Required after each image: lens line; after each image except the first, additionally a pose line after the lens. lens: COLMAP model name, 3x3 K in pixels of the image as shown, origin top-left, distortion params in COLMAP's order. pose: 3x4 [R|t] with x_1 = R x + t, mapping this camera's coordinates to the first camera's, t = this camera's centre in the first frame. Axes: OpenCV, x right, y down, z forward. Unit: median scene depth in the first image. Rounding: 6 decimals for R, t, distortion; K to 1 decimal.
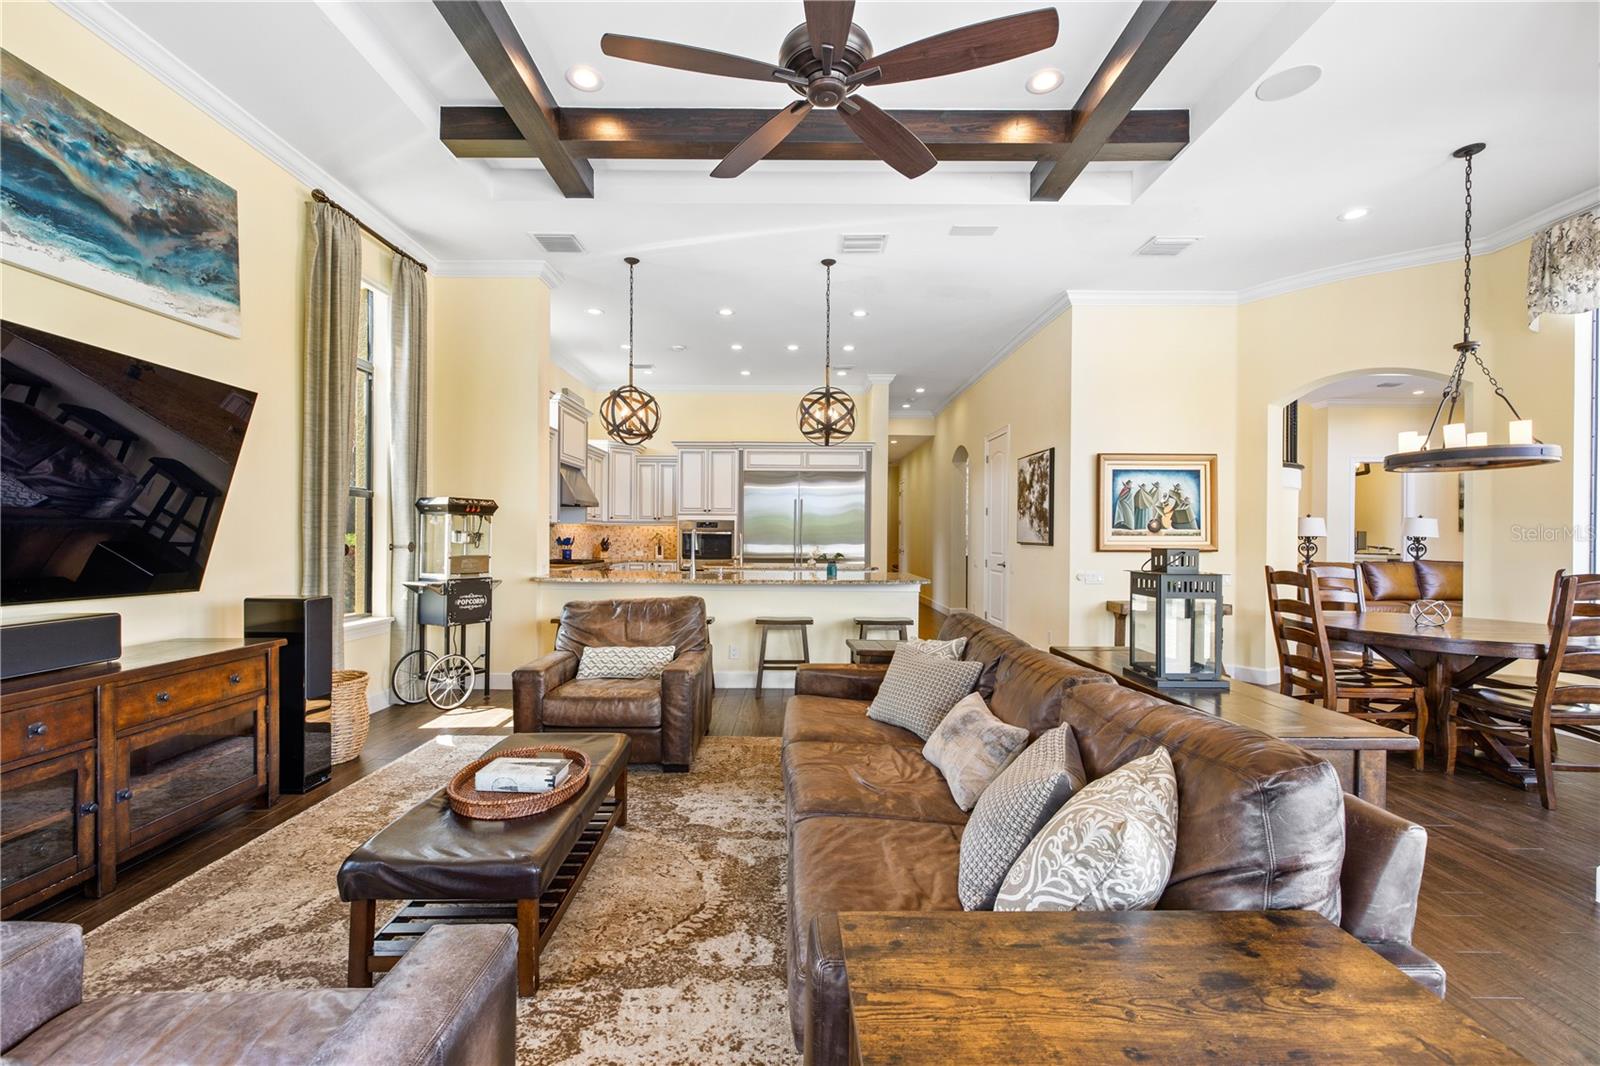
lens RADIAL K [[689.3, 0, 780.6], [0, 689.3, 539.1], [0, 0, 1]] dist [0.006435, -0.000459]
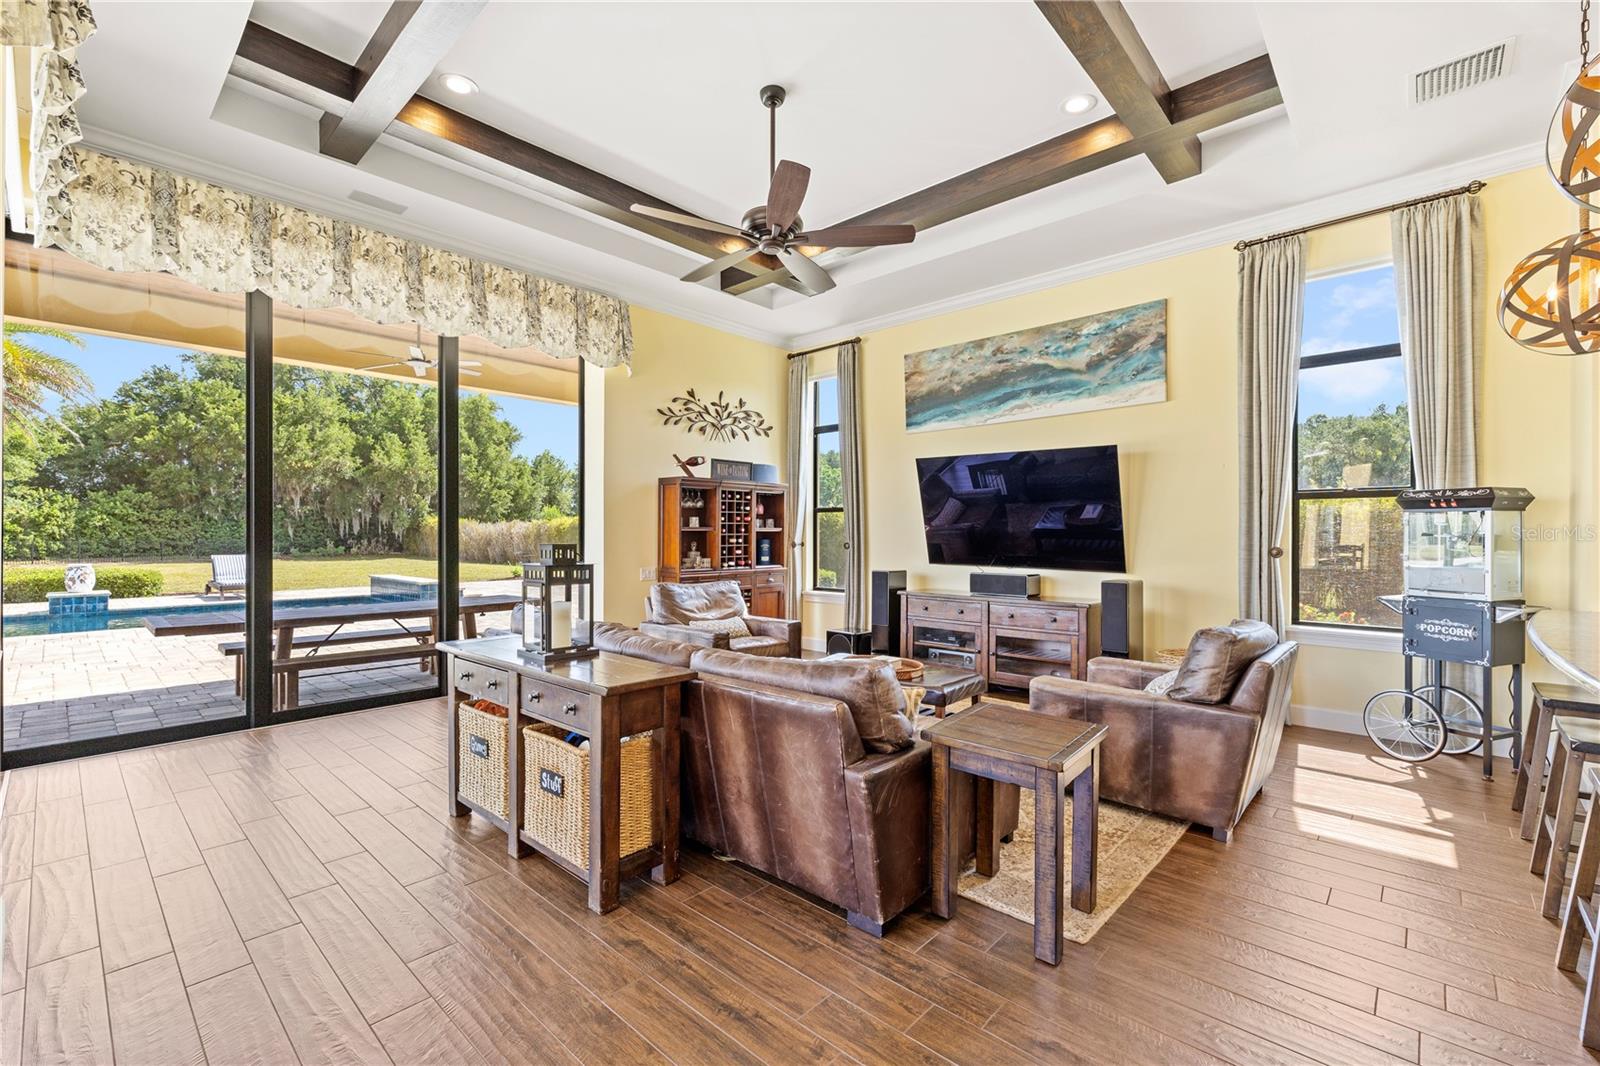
lens RADIAL K [[689.3, 0, 804.2], [0, 689.3, 537.6], [0, 0, 1]] dist [0.006435, -0.000459]
pose [[-0.654671, -0.006252, -0.755888, 0.544776], [-0.010052, 0.999949, 0.000436, -0.000147], [0.755847, 0.007884, -0.654700, 0.955289]]
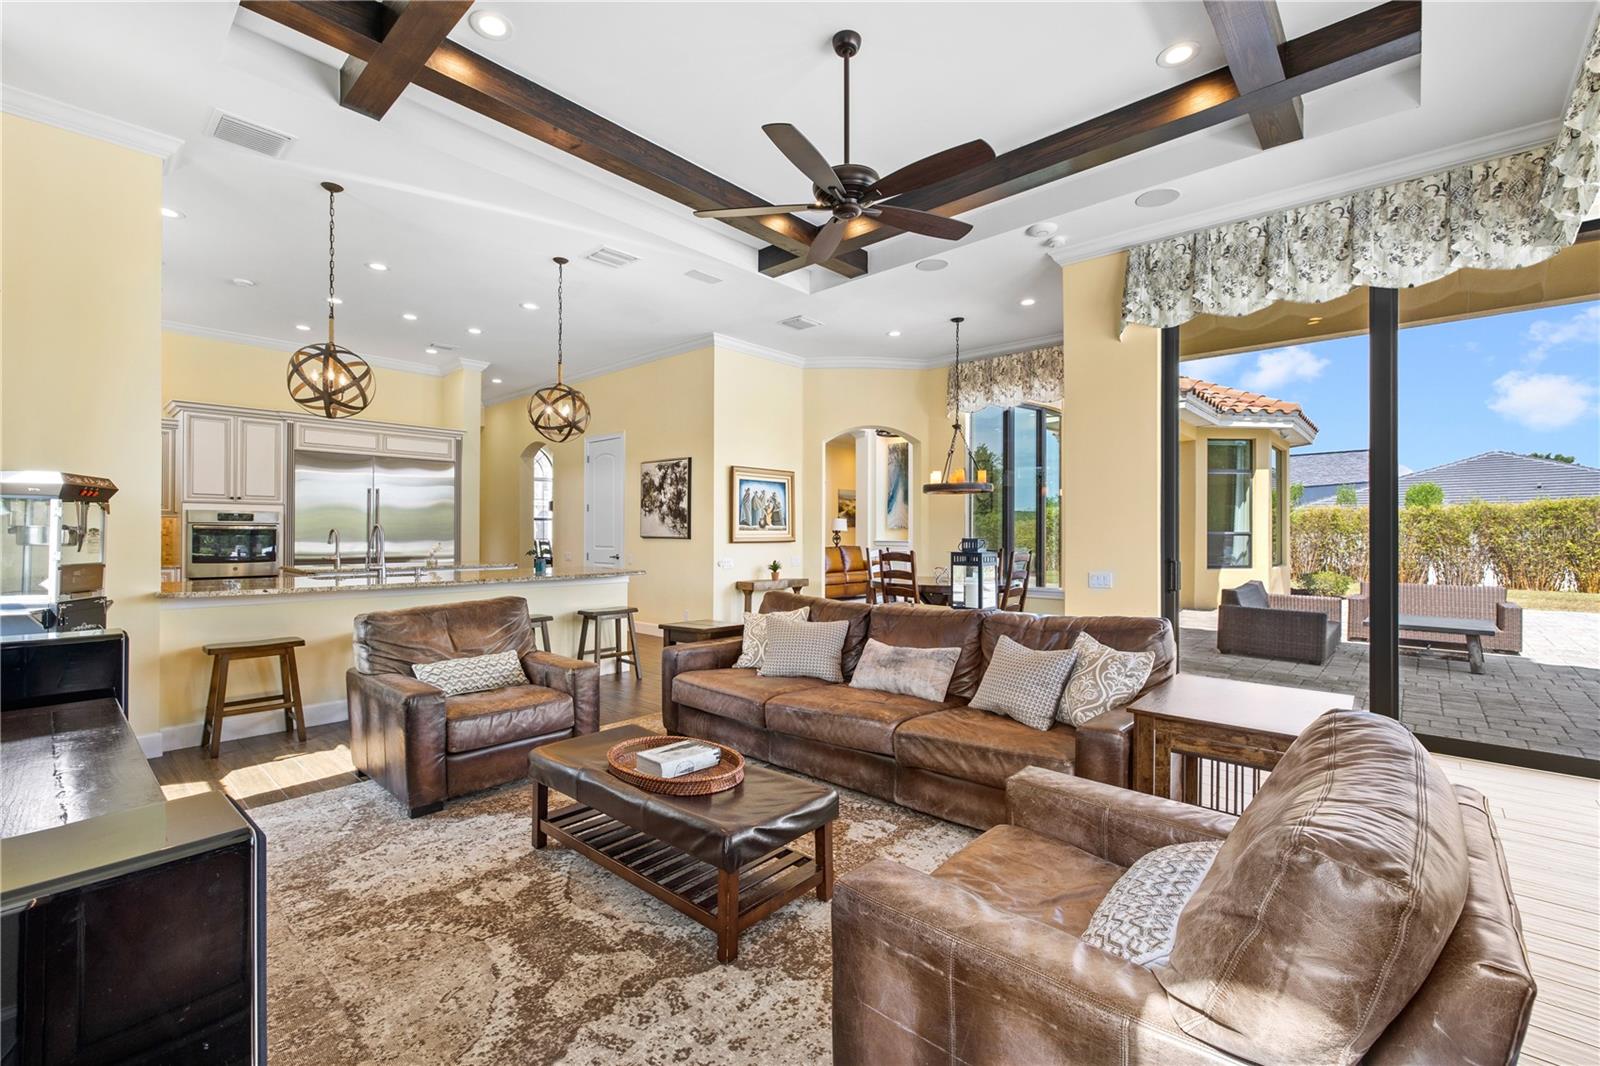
lens RADIAL K [[689.3, 0, 796.0], [0, 689.3, 535.7], [0, 0, 1]] dist [0.006435, -0.000459]
pose [[0.668543, -0.008732, 0.743623, -0.472415], [0.006328, 0.999962, 0.006053, -0.002601], [-0.743647, 0.000658, 0.668572, 0.072501]]
